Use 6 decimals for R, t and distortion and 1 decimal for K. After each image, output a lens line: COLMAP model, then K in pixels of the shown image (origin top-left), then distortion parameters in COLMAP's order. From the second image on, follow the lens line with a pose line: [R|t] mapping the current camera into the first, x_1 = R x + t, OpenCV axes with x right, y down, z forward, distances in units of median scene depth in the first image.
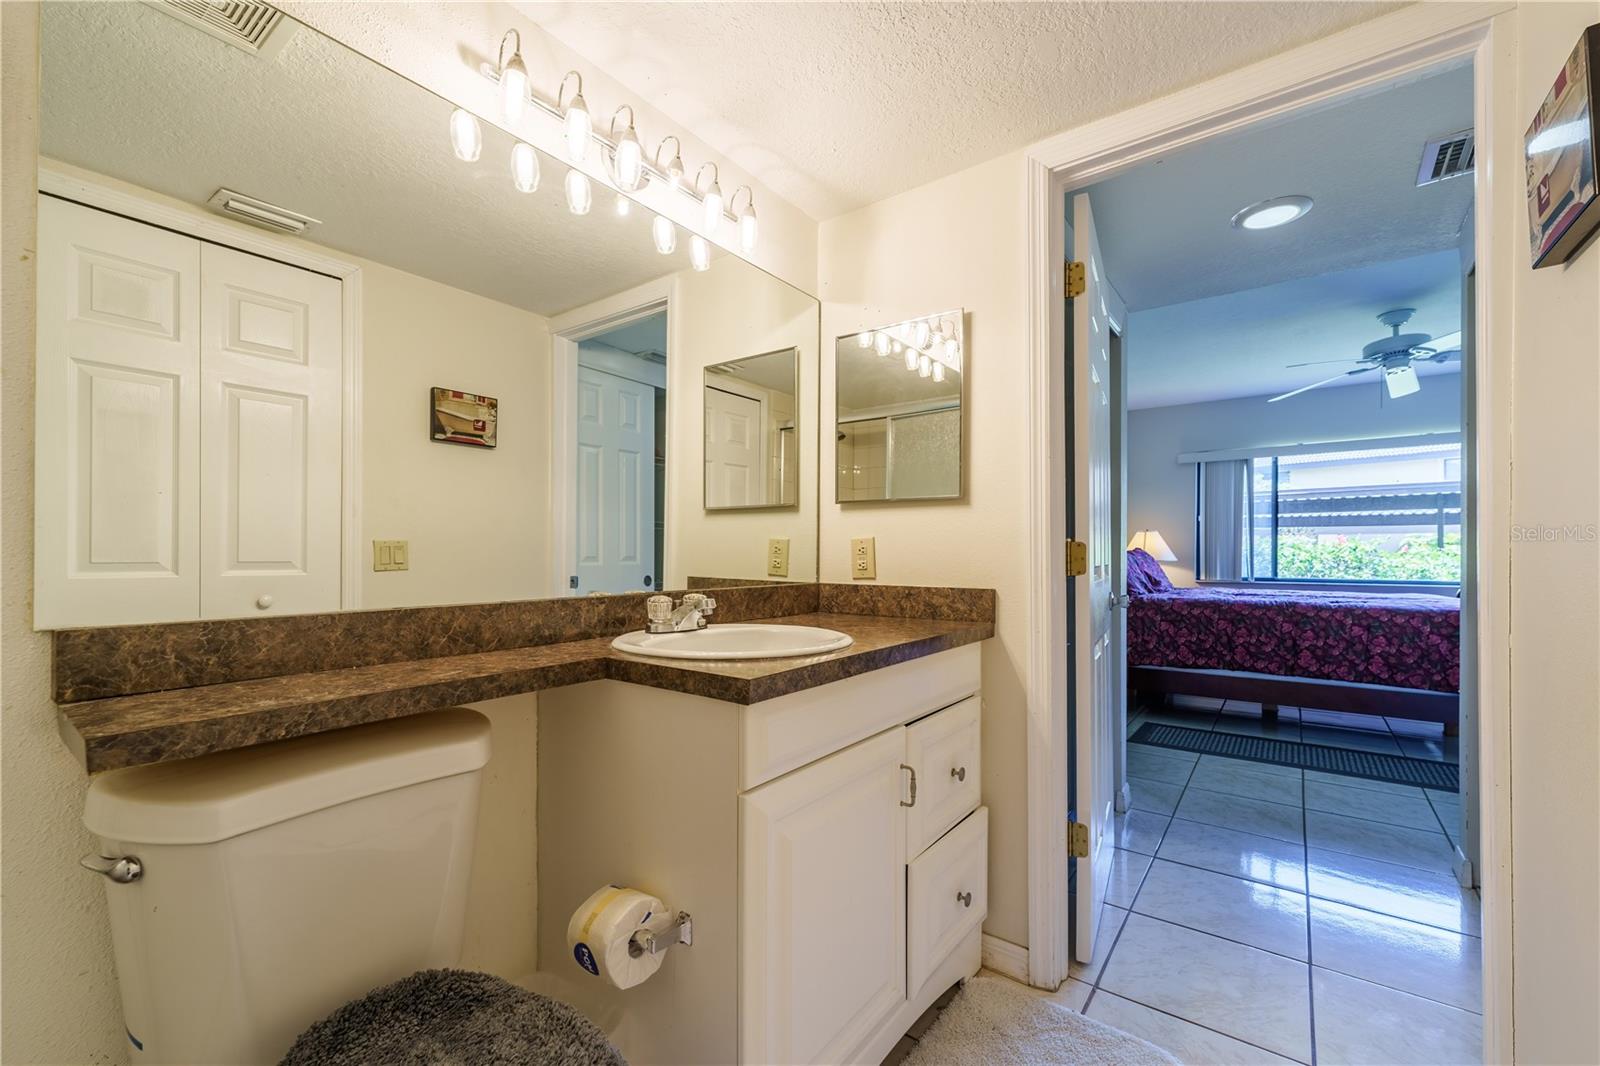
lens RADIAL K [[649.6, 0, 803.6], [0, 649.6, 554.2], [0, 0, 1]] dist [-0.005267, -0.000205]
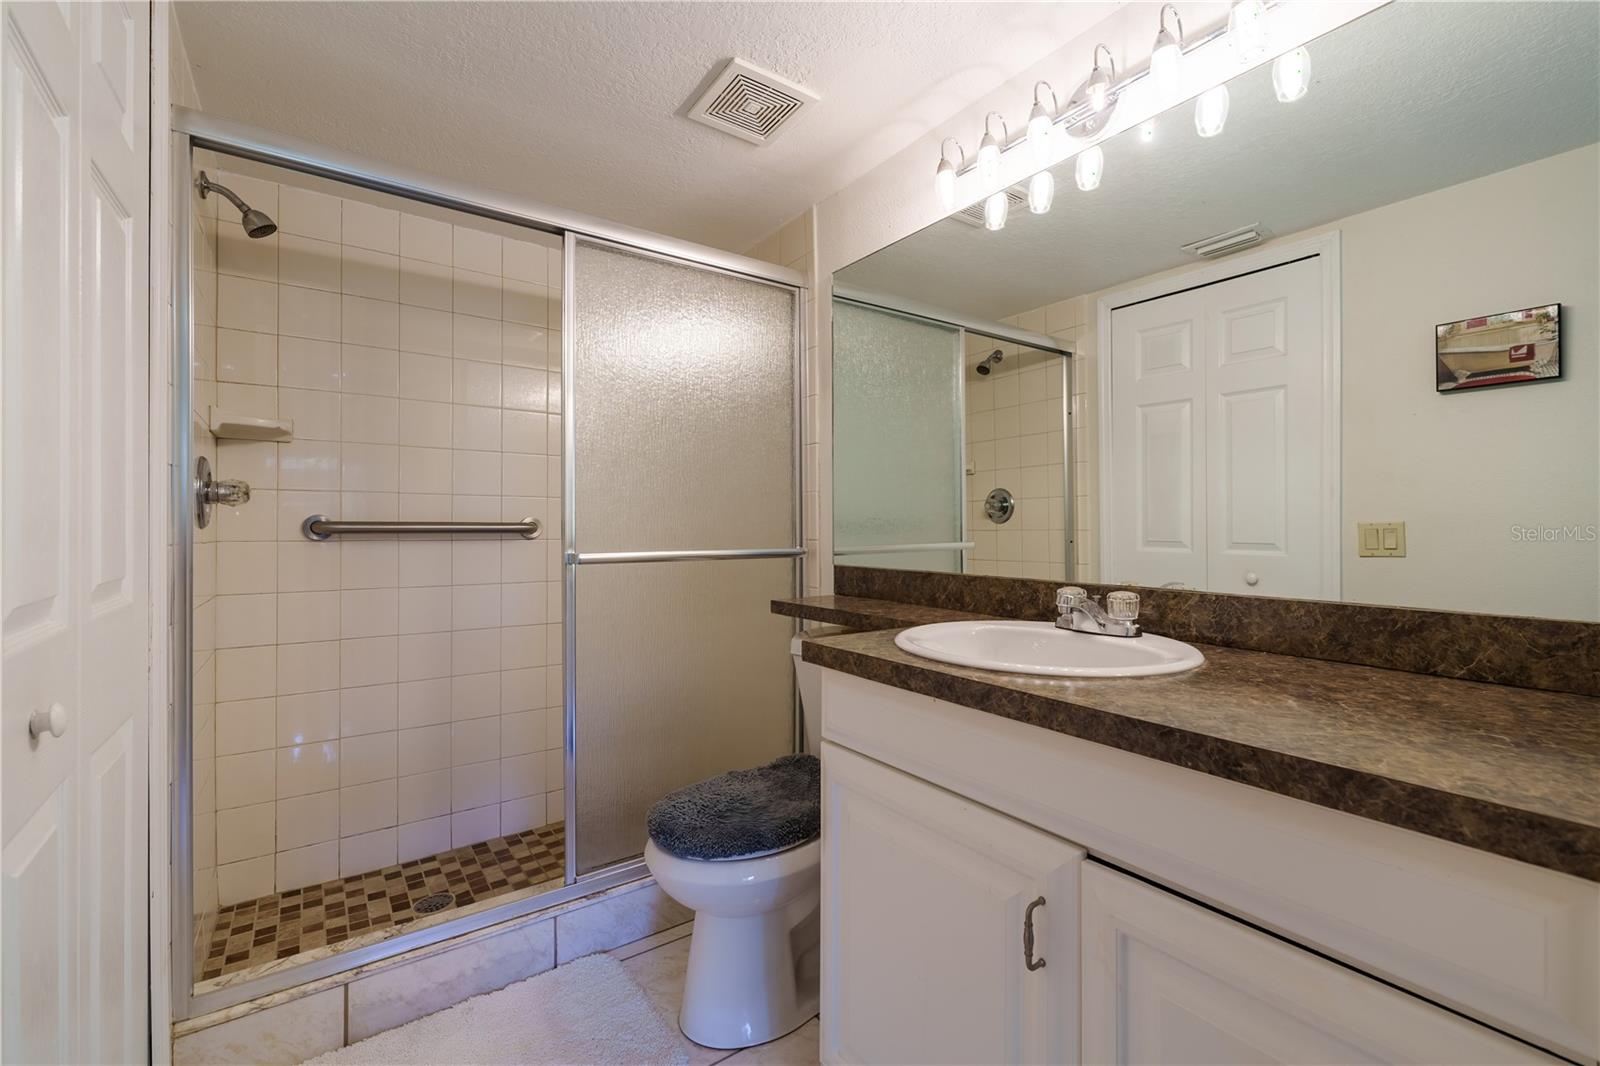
lens RADIAL K [[649.6, 0, 799.3], [0, 649.6, 525.3], [0, 0, 1]] dist [-0.005267, -0.000205]
pose [[-0.286064, -0.007204, -0.958183, 0.545555], [-0.006437, 0.999964, -0.005596, -0.009225], [0.958189, 0.004567, -0.286100, 0.665033]]
